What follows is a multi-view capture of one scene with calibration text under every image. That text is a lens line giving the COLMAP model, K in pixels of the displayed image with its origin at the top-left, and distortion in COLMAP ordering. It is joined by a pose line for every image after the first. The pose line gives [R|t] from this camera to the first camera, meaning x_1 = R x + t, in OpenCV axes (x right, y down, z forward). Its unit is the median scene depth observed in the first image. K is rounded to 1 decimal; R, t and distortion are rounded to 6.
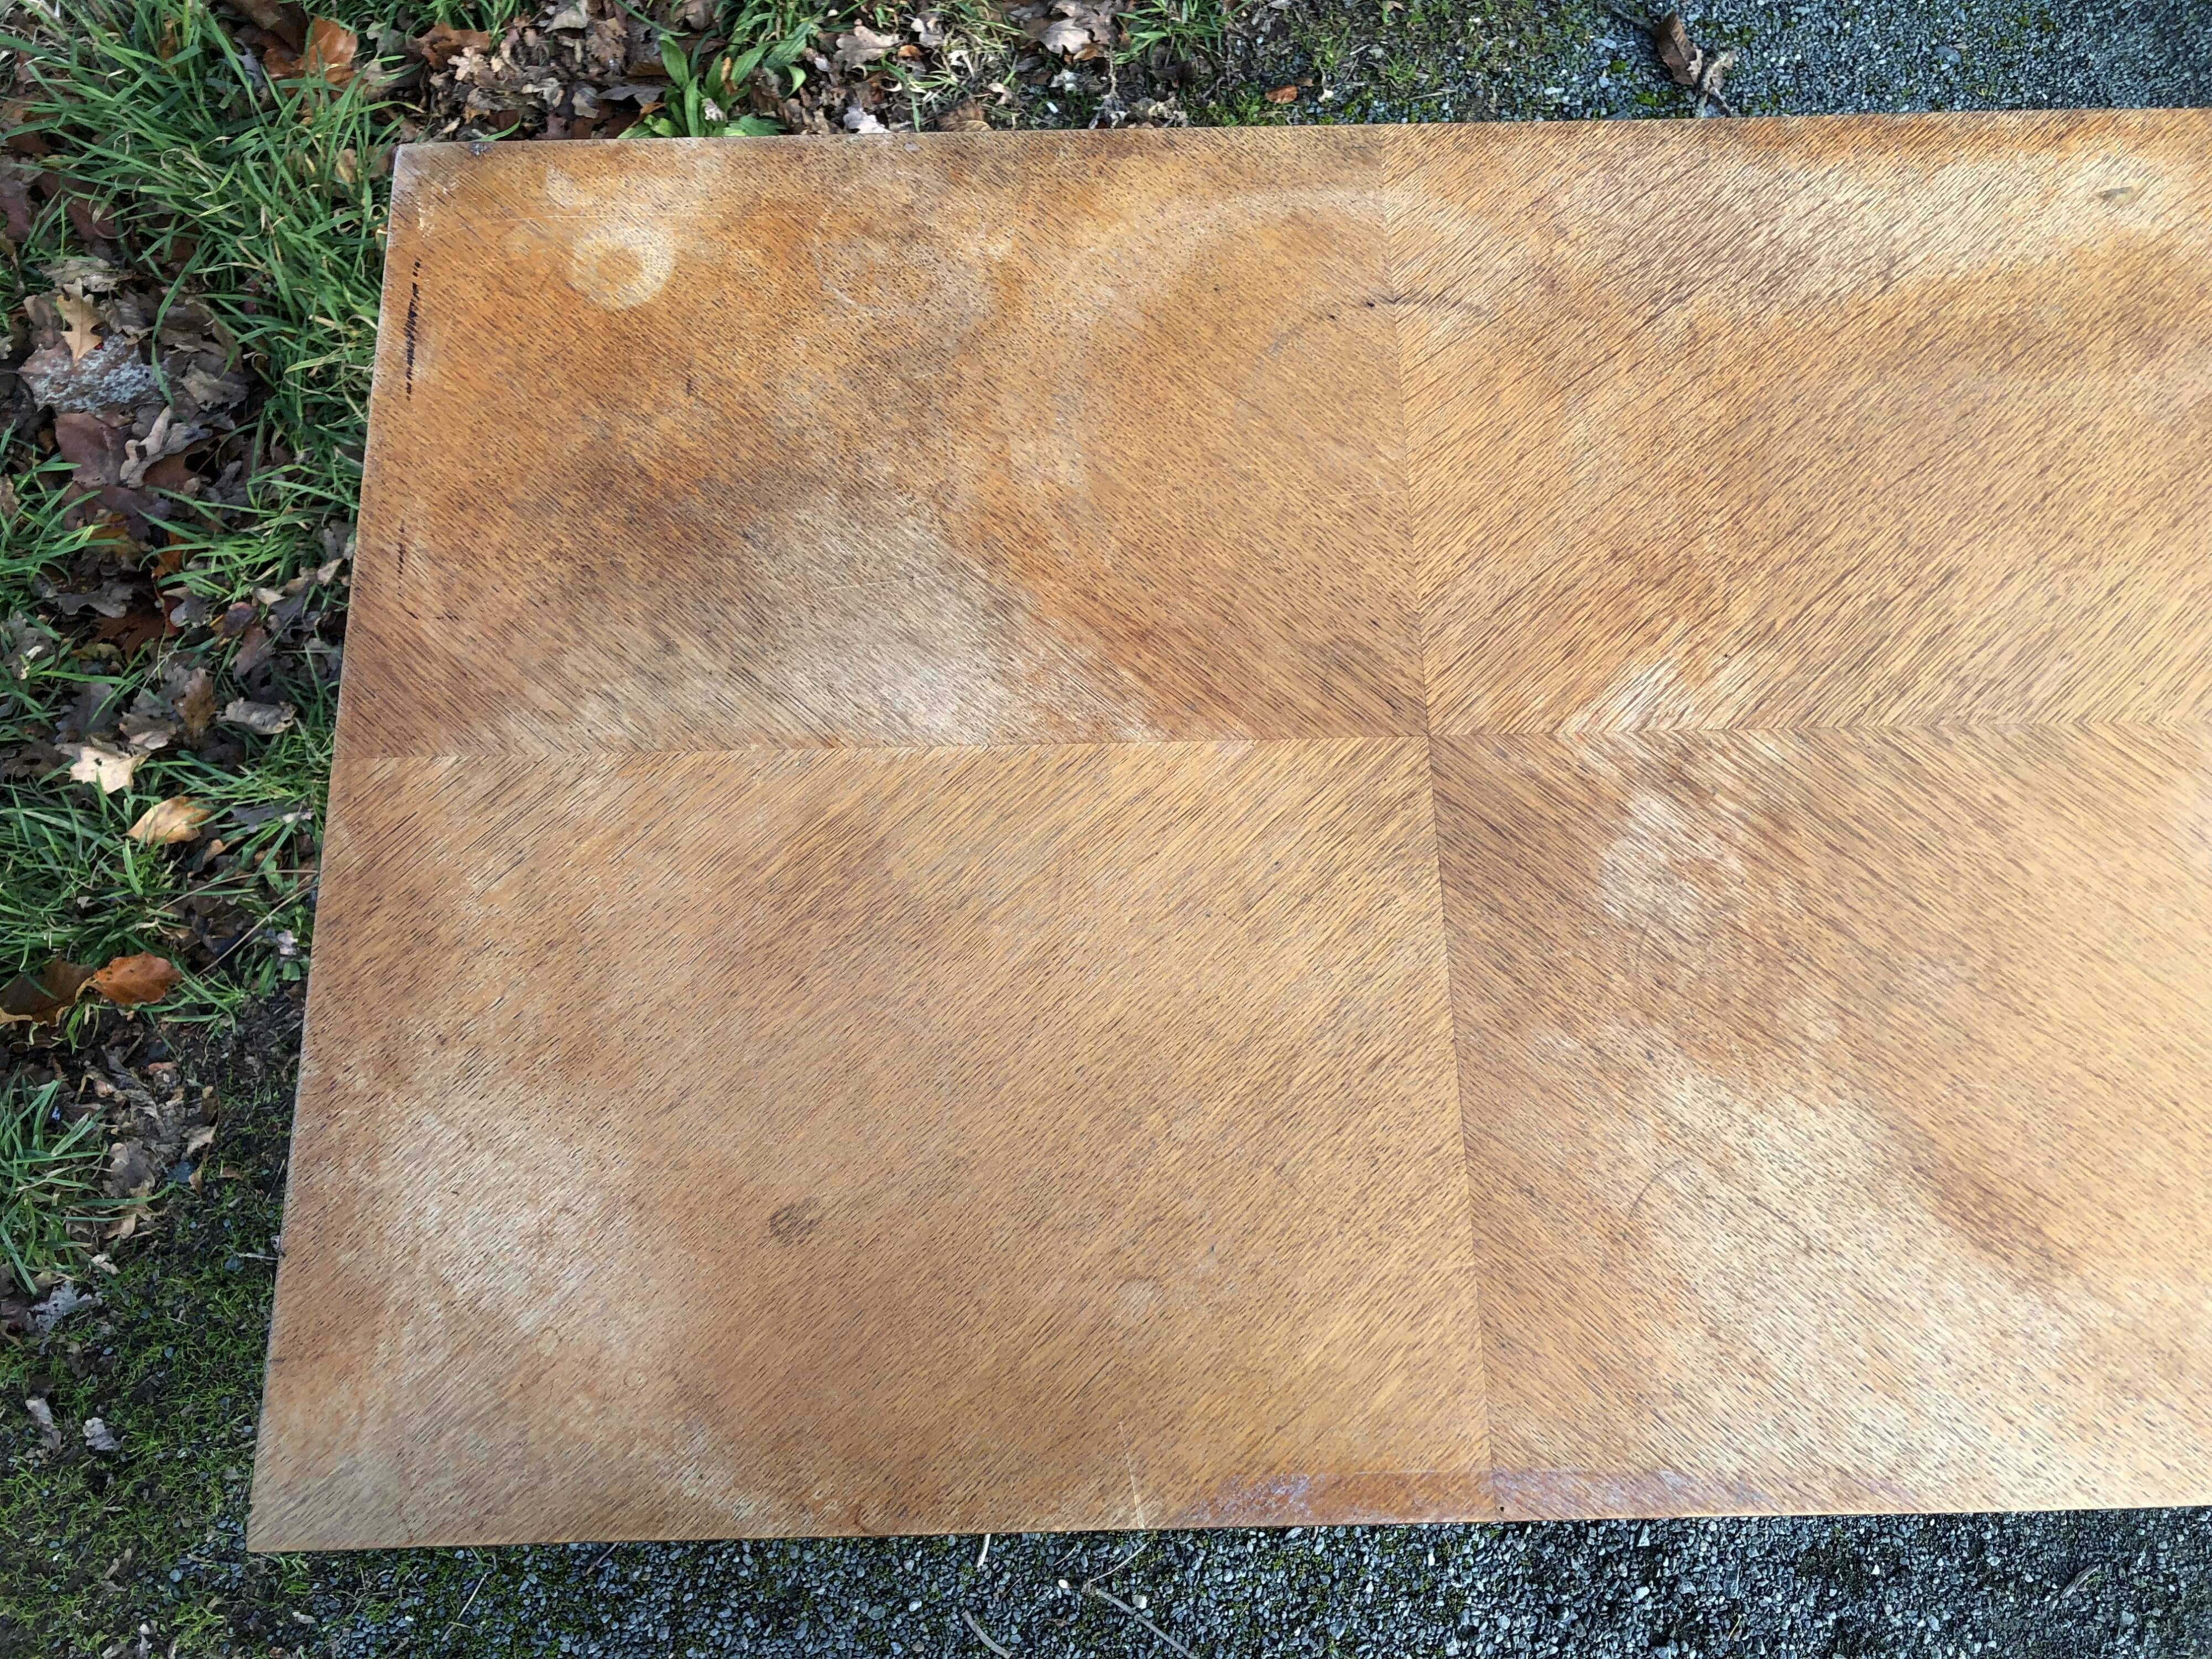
lens RADIAL K [[1767.0, 0, 1106.0], [0, 1767.0, 829.5], [0, 0, 1]] dist [0.012721, 0.004100]
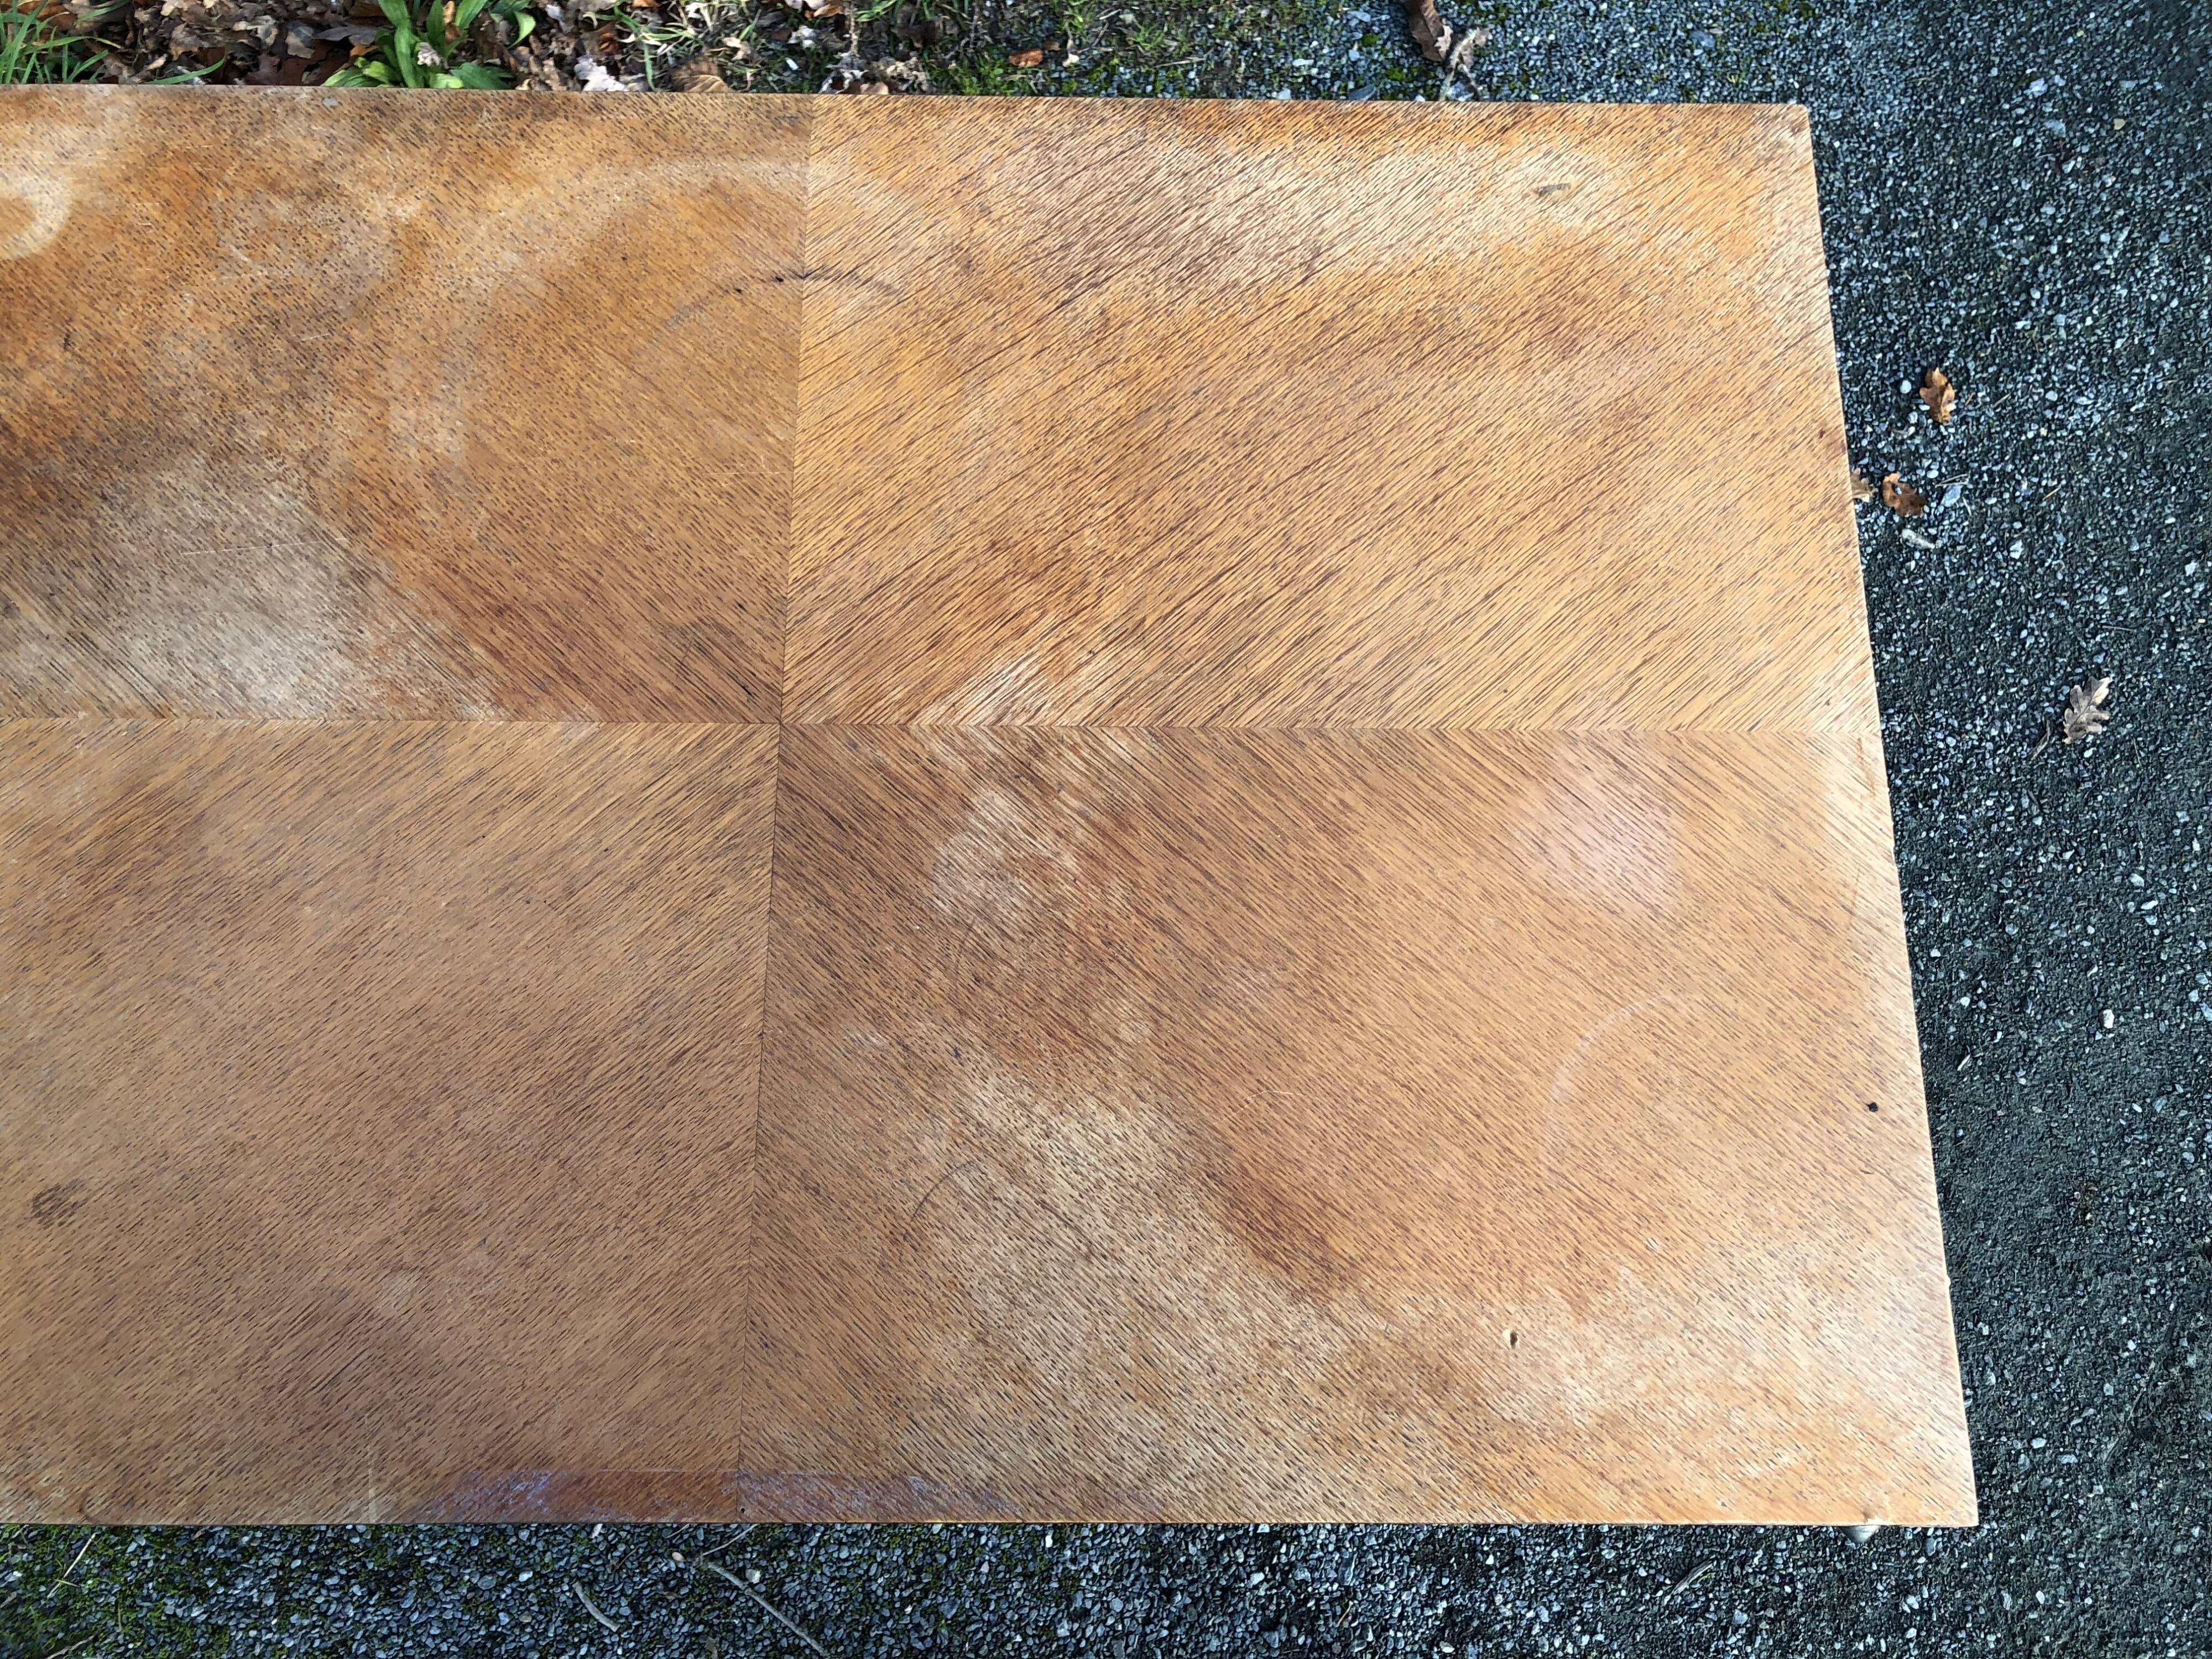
lens RADIAL K [[1748.8, 0, 1106.0], [0, 1748.8, 829.5], [0, 0, 1]] dist [0.066739, -0.073067]
pose [[0.999606, 0.027142, 0.007183, 0.325838], [-0.027286, 0.999411, 0.020789, -0.017653], [-0.006614, -0.020976, 0.999758, 0.019153]]
